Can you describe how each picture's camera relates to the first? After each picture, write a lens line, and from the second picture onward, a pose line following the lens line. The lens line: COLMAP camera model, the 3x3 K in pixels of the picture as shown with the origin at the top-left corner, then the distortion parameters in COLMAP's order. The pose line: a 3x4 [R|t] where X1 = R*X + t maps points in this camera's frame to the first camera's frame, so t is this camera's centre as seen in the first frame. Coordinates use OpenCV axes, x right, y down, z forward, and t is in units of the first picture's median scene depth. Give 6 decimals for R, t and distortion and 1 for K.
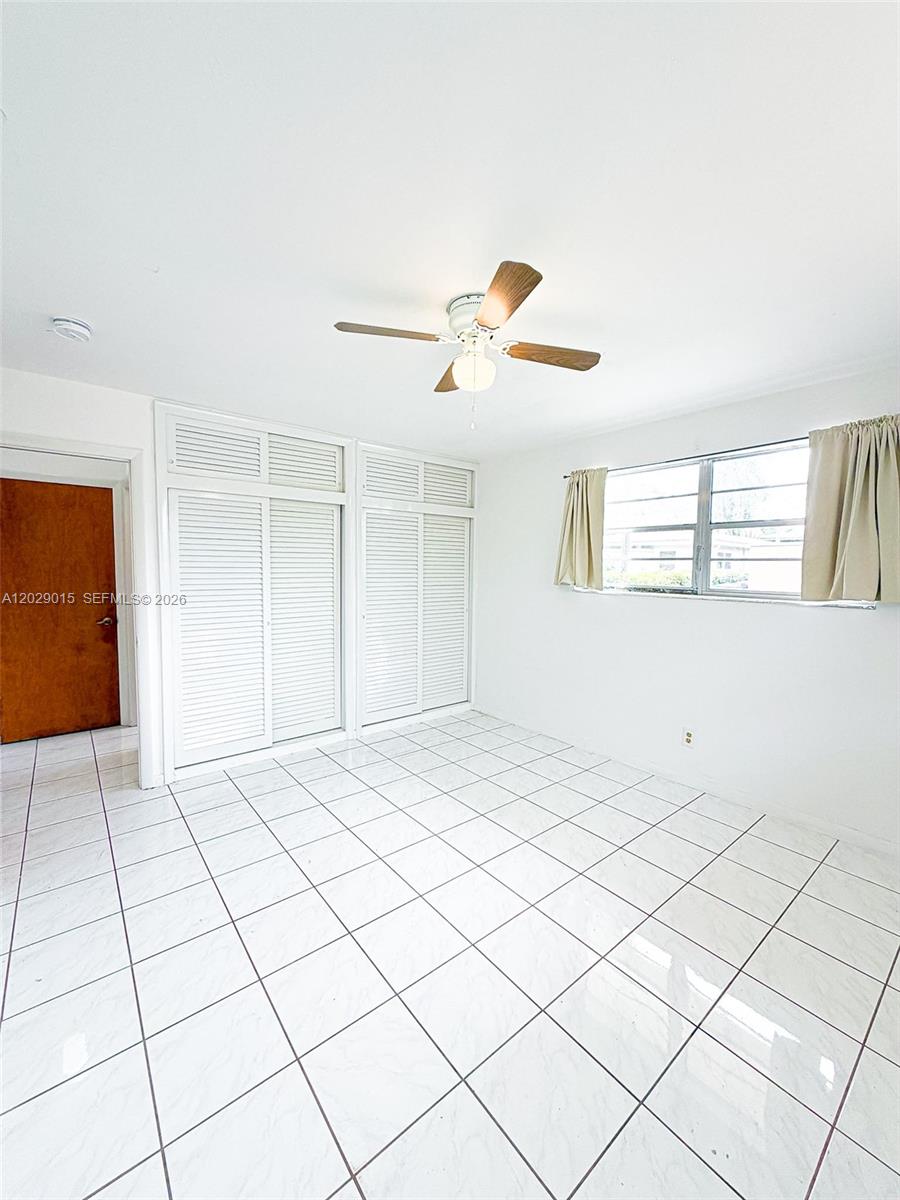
lens RADIAL K [[475.1, 0, 453.1], [0, 475.1, 607.3], [0, 0, 1]] dist [-0.002737, -0.000815]
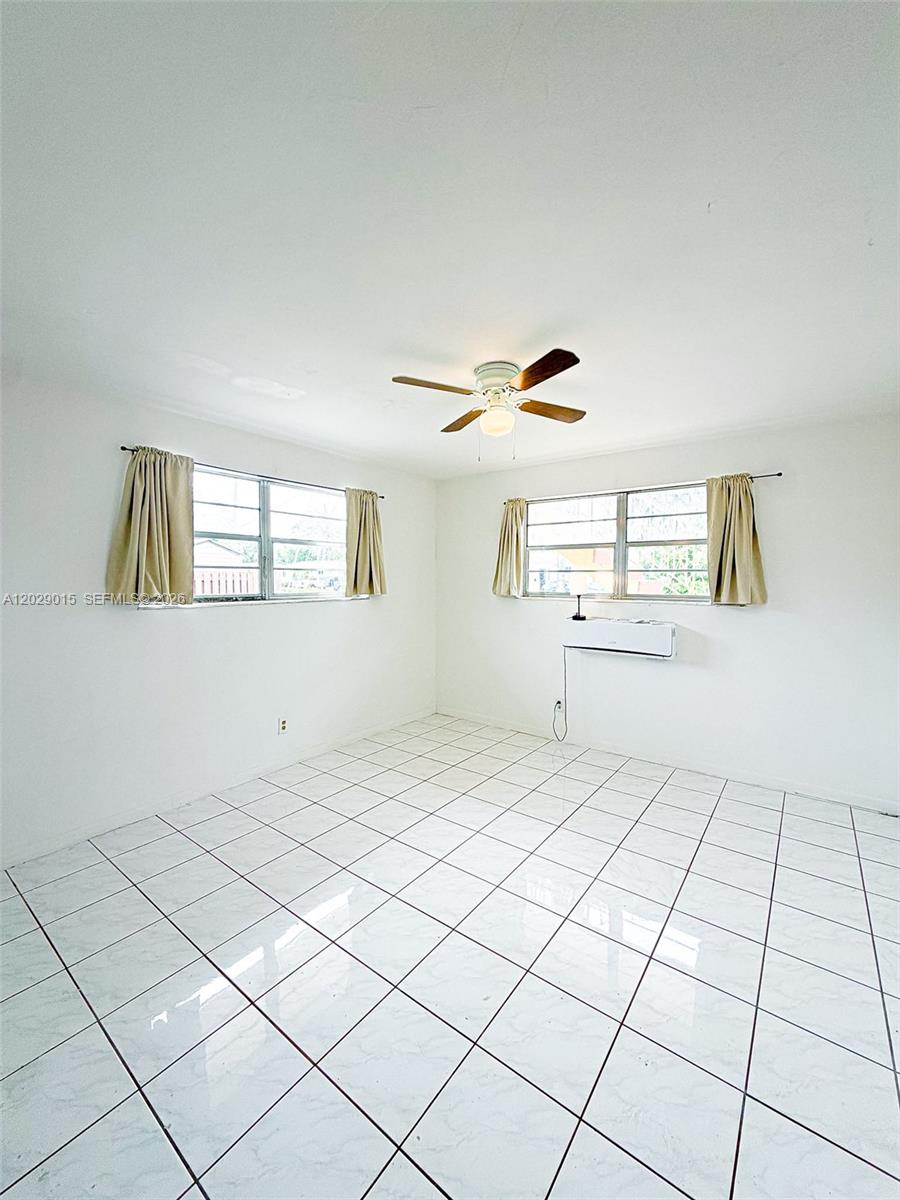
lens RADIAL K [[475.1, 0, 455.5], [0, 475.1, 605.9], [0, 0, 1]] dist [-0.002737, -0.000815]
pose [[-0.240928, -0.064578, 0.968392, -0.659592], [0.083297, 0.992726, 0.086925, -0.070801], [-0.966962, 0.101607, -0.233797, 0.814224]]
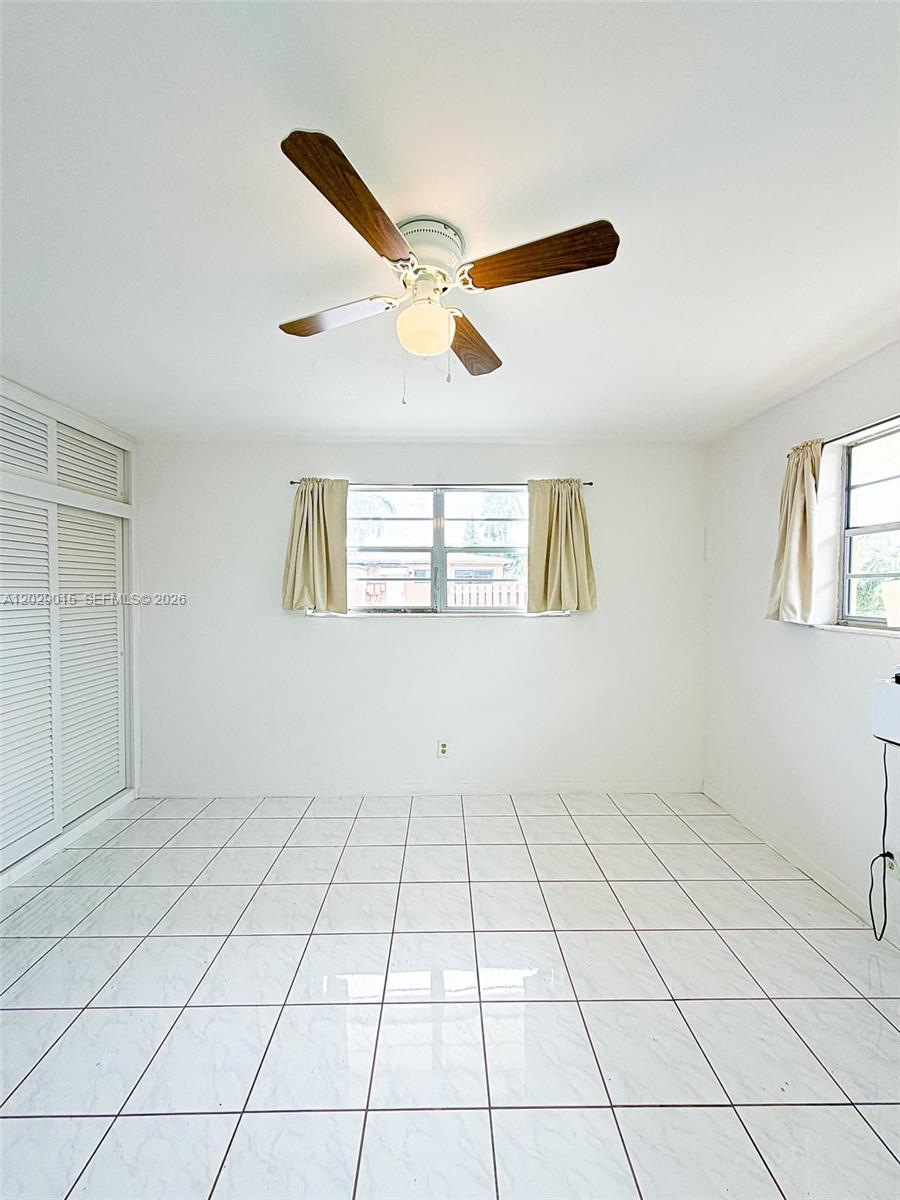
lens RADIAL K [[475.1, 0, 450.7], [0, 475.1, 602.8], [0, 0, 1]] dist [-0.002737, -0.000815]
pose [[0.619843, -0.033531, 0.784009, -0.299141], [0.075496, 0.997000, -0.017048, -0.027579], [-0.781086, 0.069756, 0.620515, 0.303360]]
